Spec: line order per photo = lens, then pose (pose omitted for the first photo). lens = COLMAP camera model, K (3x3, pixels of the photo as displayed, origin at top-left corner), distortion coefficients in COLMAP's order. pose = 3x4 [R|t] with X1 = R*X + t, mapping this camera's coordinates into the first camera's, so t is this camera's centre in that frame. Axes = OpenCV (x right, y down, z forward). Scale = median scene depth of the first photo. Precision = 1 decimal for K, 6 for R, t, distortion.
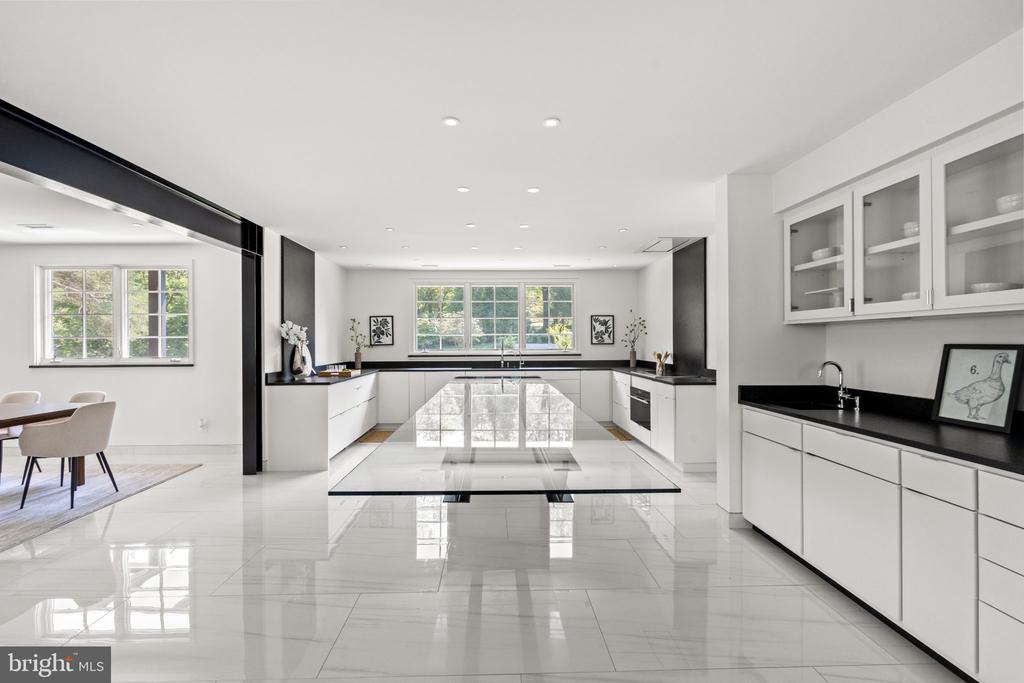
lens RADIAL K [[455.6, 0, 501.8], [0, 455.6, 342.0], [0, 0, 1]] dist [-0.001871, 0.002143]
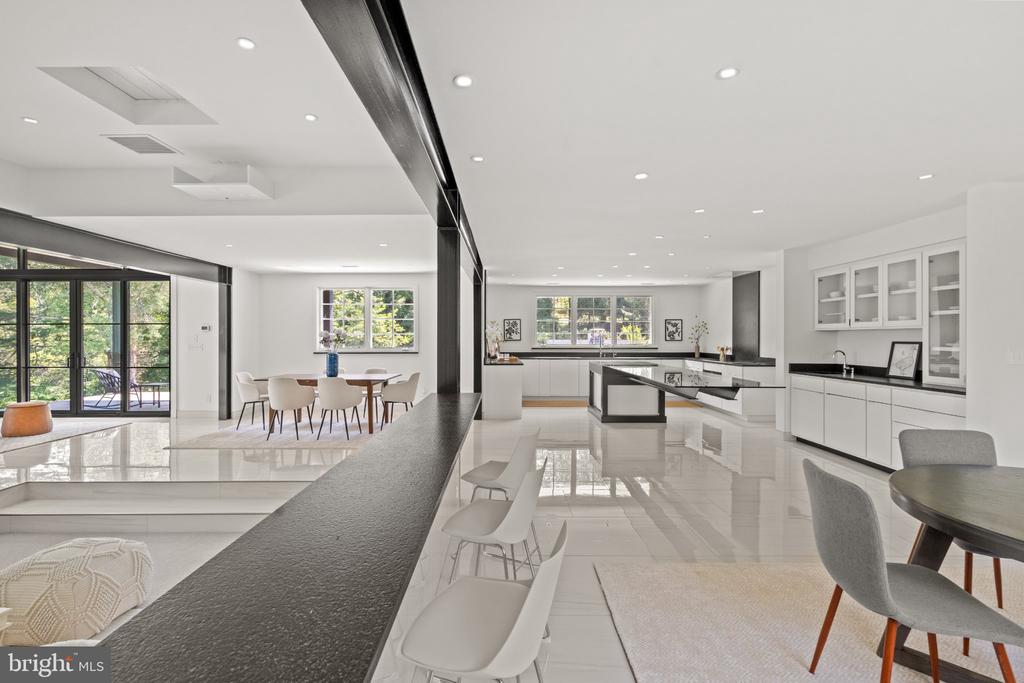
lens RADIAL K [[455.6, 0, 501.6], [0, 455.6, 336.6], [0, 0, 1]] dist [-0.001871, 0.002143]
pose [[0.999591, 0.005559, -0.028055, -0.347221], [-0.005626, 0.999981, -0.002323, -0.001762], [0.028042, 0.002480, 0.999604, -0.513880]]
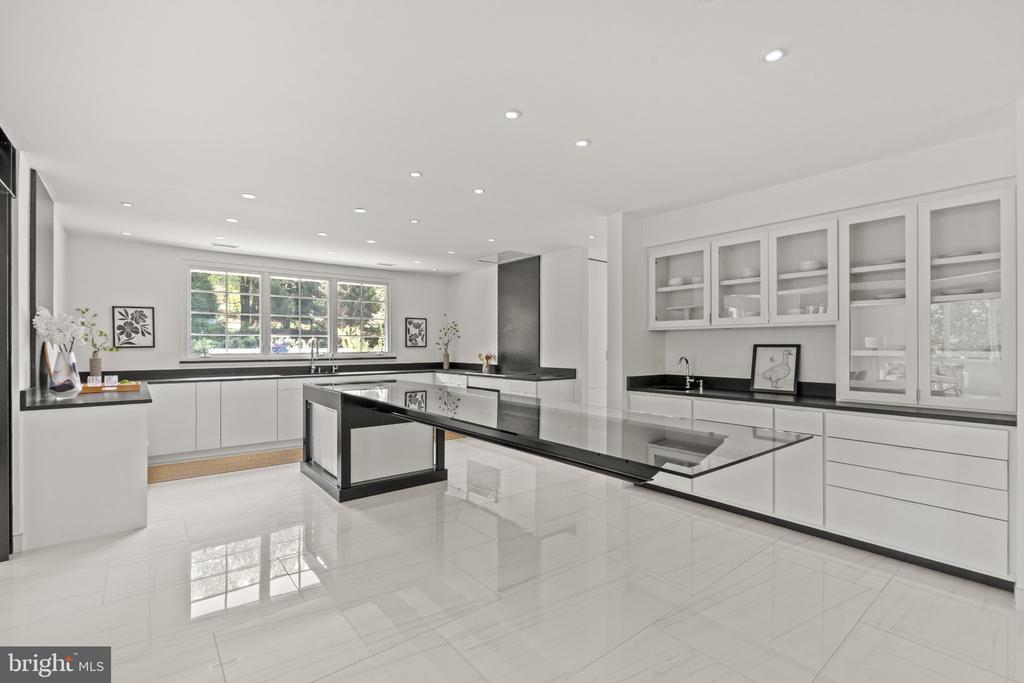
lens RADIAL K [[455.6, 0, 508.4], [0, 455.6, 346.8], [0, 0, 1]] dist [-0.001871, 0.002143]
pose [[0.794331, 0.002667, 0.607479, -0.311041], [-0.002217, 0.999996, -0.001491, 0.007511], [-0.607481, -0.000163, 0.794334, 0.100462]]
